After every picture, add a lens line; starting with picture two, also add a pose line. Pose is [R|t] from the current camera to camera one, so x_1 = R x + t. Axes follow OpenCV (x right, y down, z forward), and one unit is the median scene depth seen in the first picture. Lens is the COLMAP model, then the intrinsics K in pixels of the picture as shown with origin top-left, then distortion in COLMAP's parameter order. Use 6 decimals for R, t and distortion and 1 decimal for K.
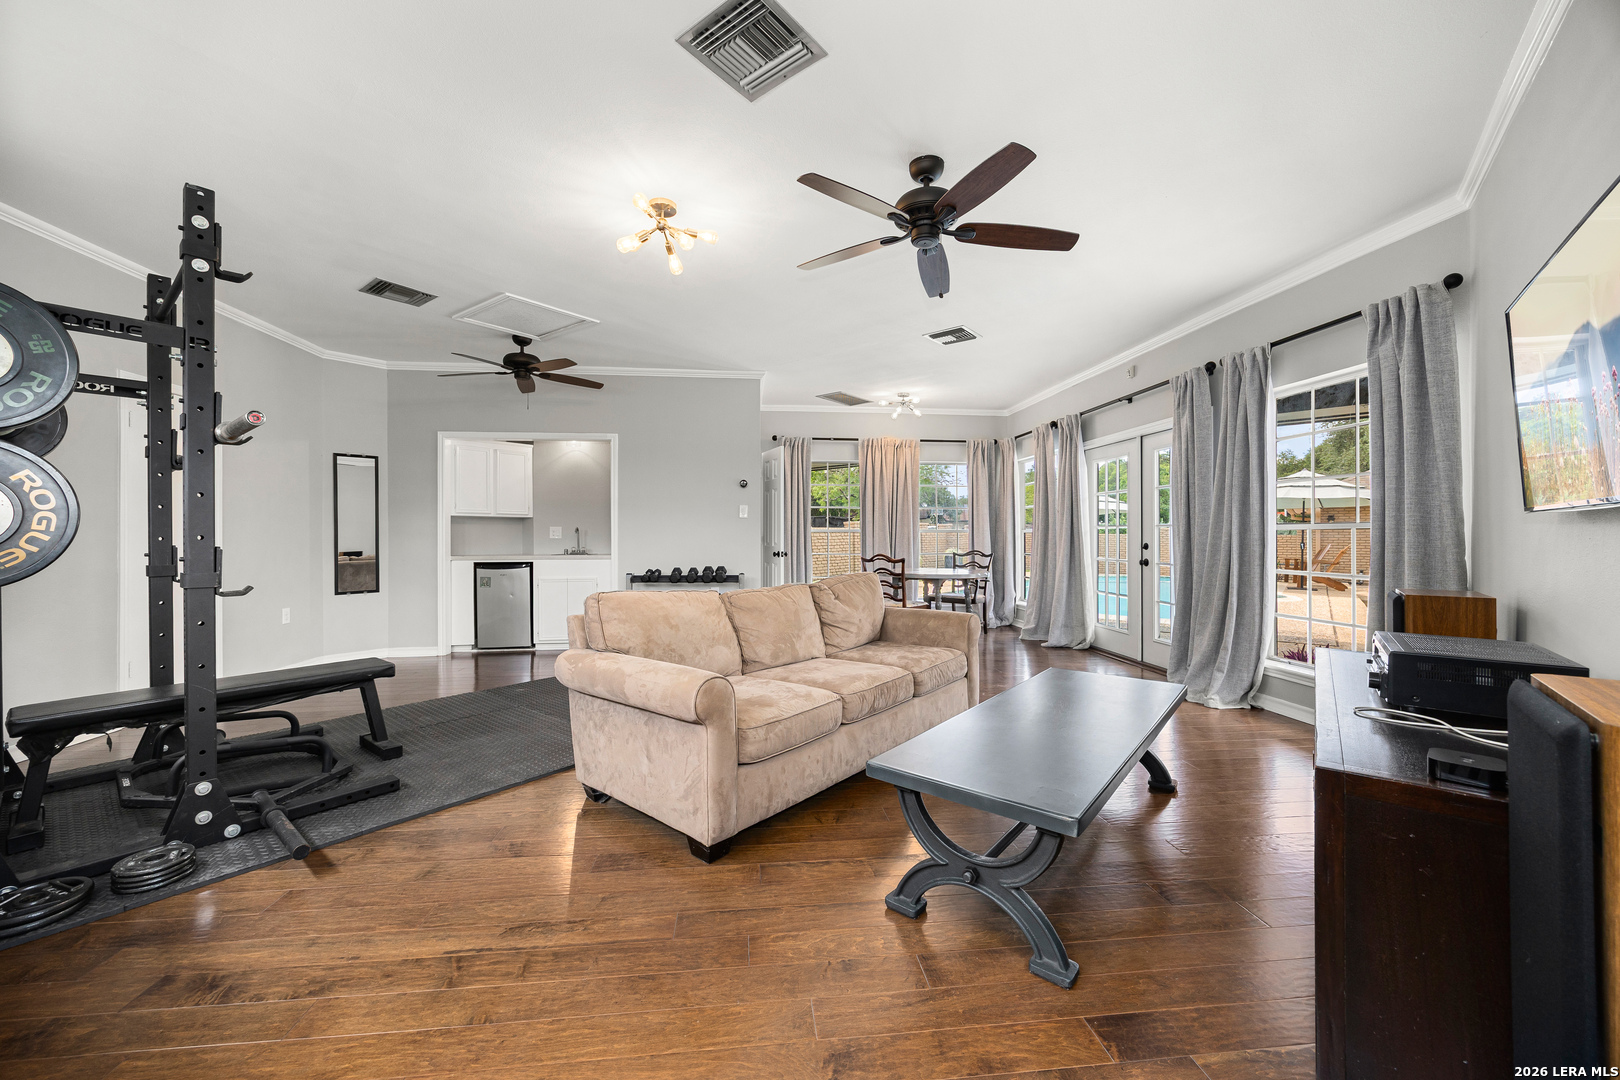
lens RADIAL K [[628.0, 0, 810.4], [0, 628.0, 538.8], [0, 0, 1]] dist [0.001410, 0.000438]
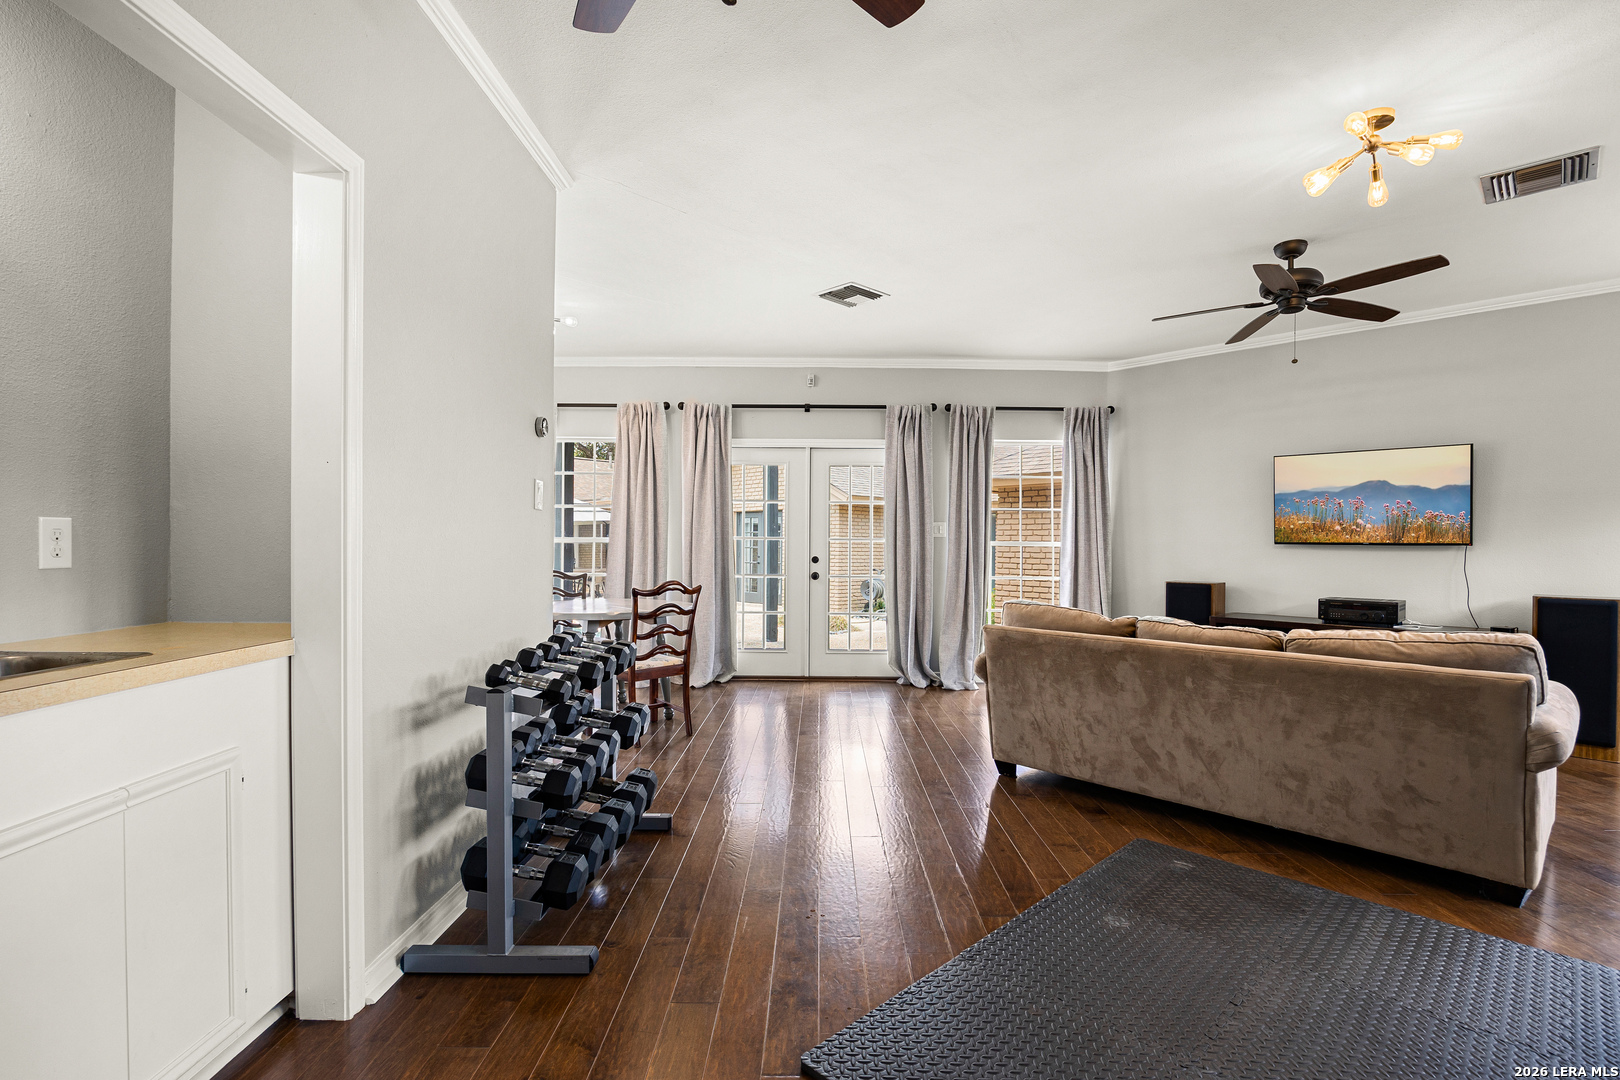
lens RADIAL K [[771.6, 0, 813.7], [0, 771.6, 532.1], [0, 0, 1]] dist [-0.004225, 0.000223]
pose [[0.109549, 0.013596, 0.993888, -0.669919], [-0.001978, 0.999907, -0.013461, -0.014713], [-0.993979, -0.000491, 0.109566, 0.857911]]
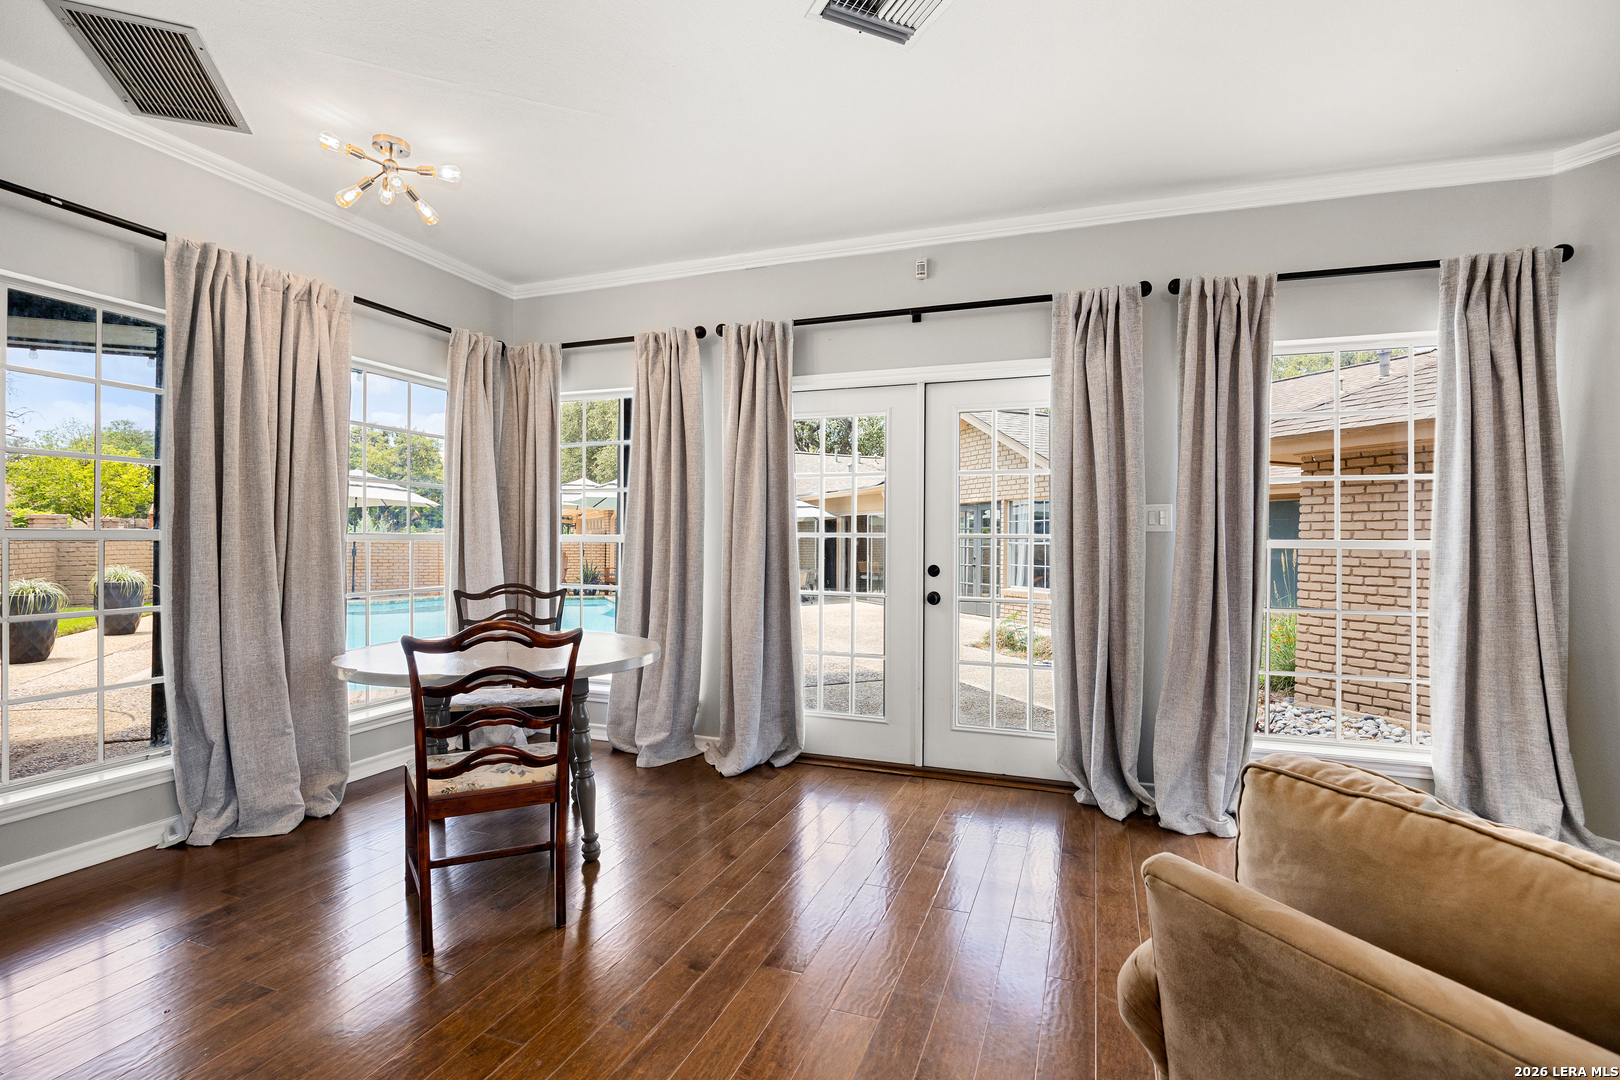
lens RADIAL K [[771.6, 0, 813.7], [0, 771.6, 532.1], [0, 0, 1]] dist [-0.004225, 0.000223]
pose [[0.438592, 0.010705, 0.898623, -0.165741], [-0.001625, 0.999937, -0.011119, -0.015698], [-0.898685, 0.003416, 0.438582, 0.773237]]
